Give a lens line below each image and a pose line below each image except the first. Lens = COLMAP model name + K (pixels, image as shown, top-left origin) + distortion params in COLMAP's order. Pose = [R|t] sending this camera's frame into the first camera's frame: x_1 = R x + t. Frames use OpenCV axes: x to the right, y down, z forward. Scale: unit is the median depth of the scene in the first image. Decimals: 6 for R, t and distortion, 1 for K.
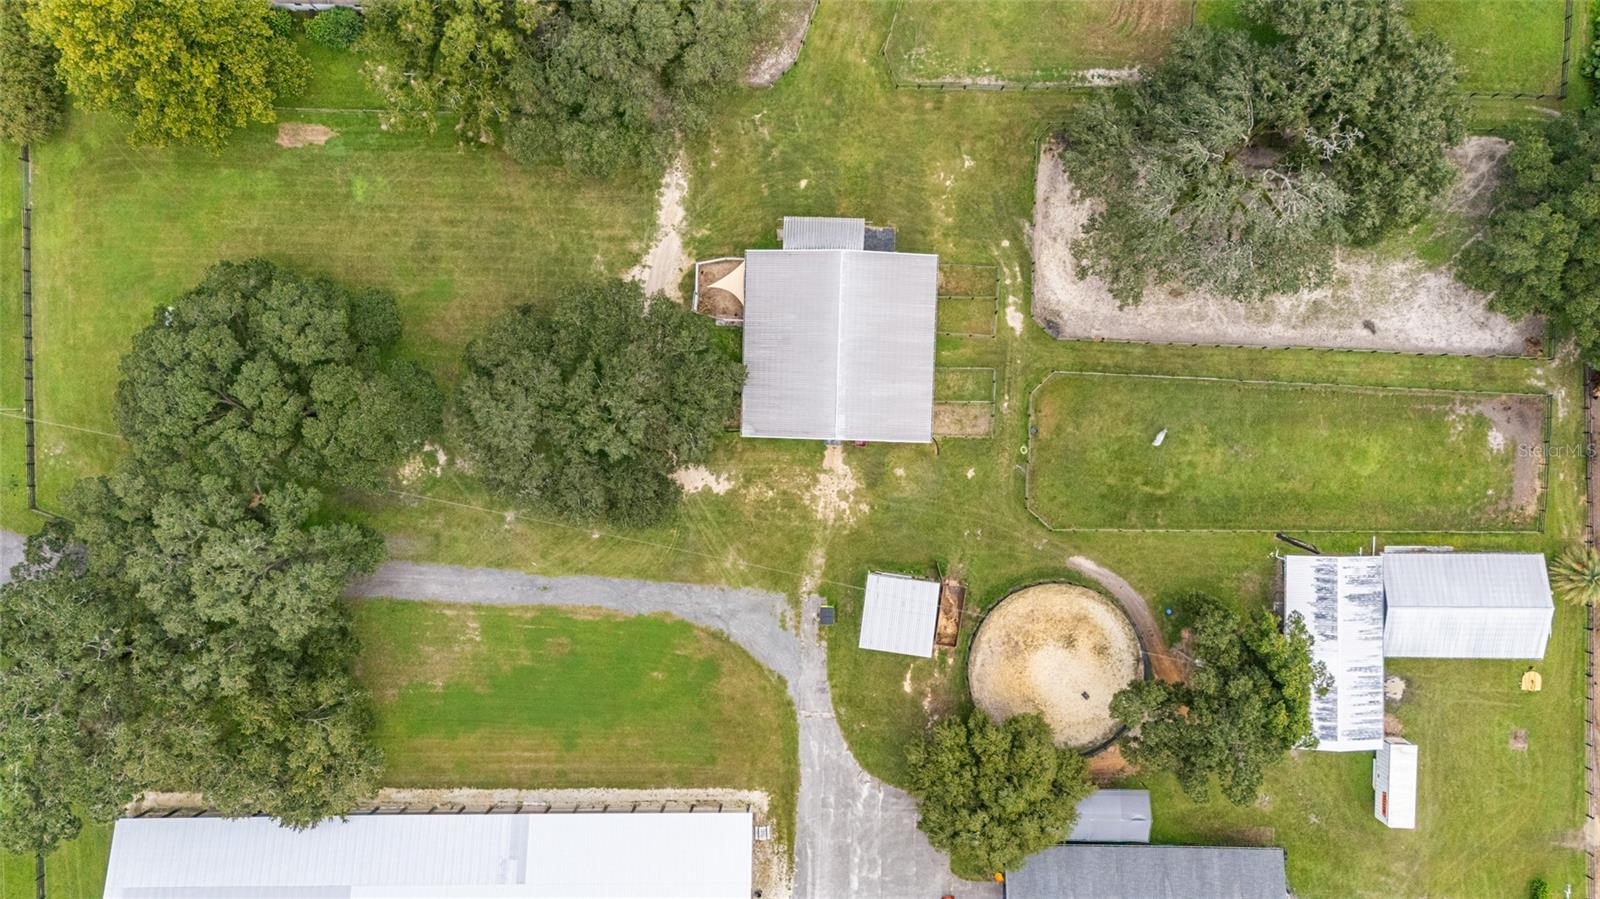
lens RADIAL K [[1176.2, 0, 798.9], [0, 1176.2, 453.5], [0, 0, 1]] dist [0.067181, -0.053689]
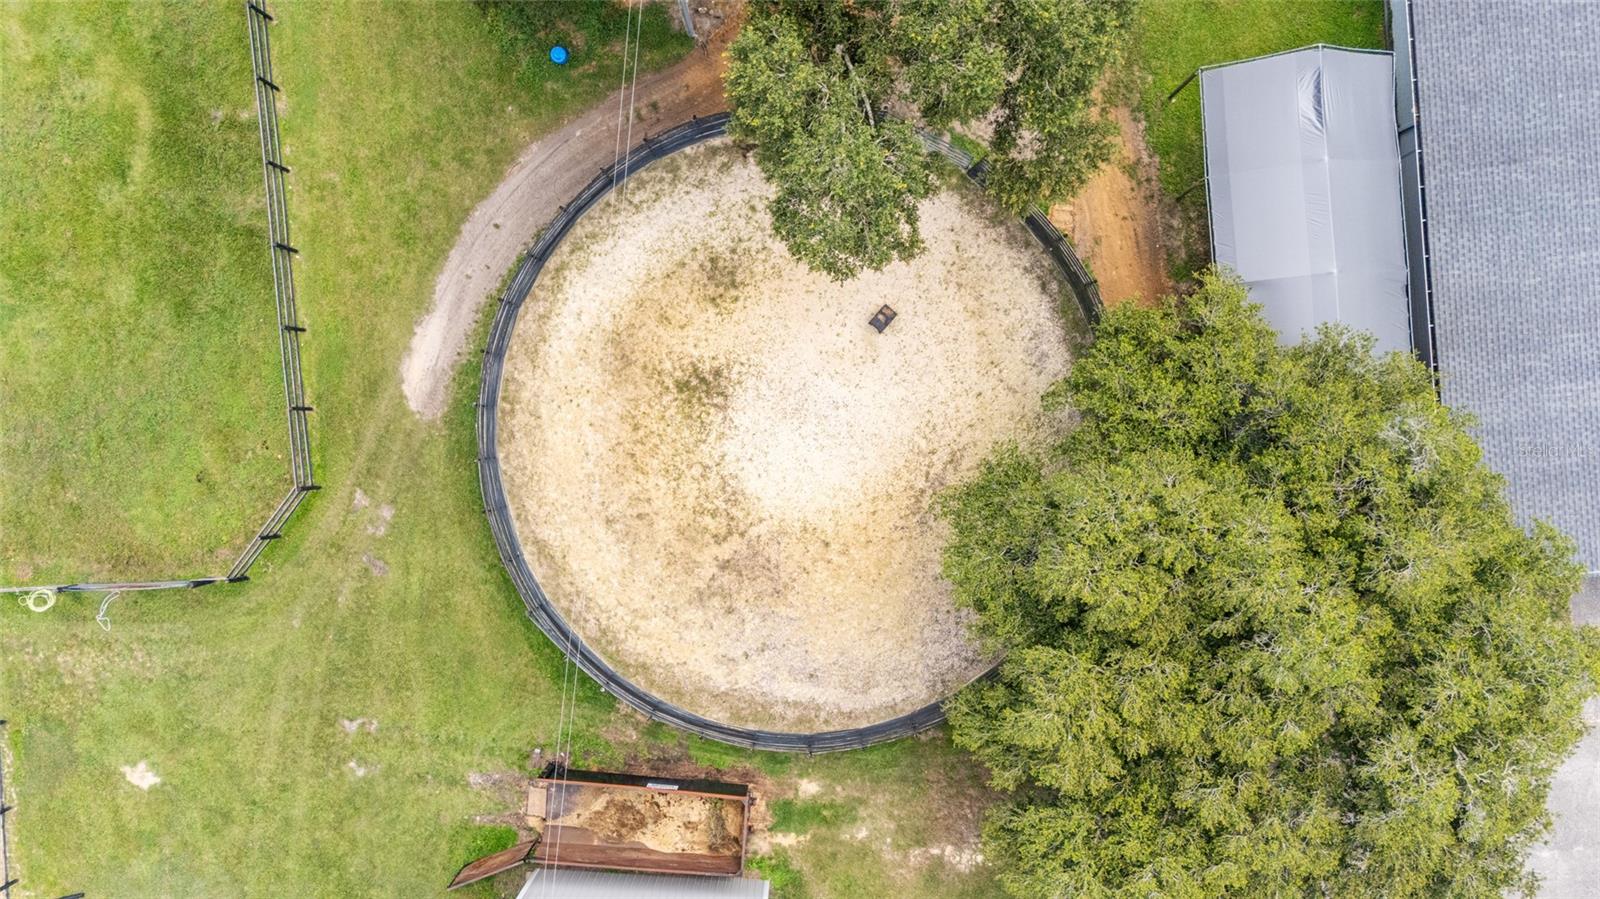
lens RADIAL K [[1176.2, 0, 797.3], [0, 1176.2, 451.1], [0, 0, 1]] dist [0.067181, -0.053689]
pose [[-0.084141, -0.996432, 0.006646, 0.211862], [0.996207, -0.084267, -0.021679, 0.189299], [0.022161, 0.004797, 0.999743, 0.720775]]
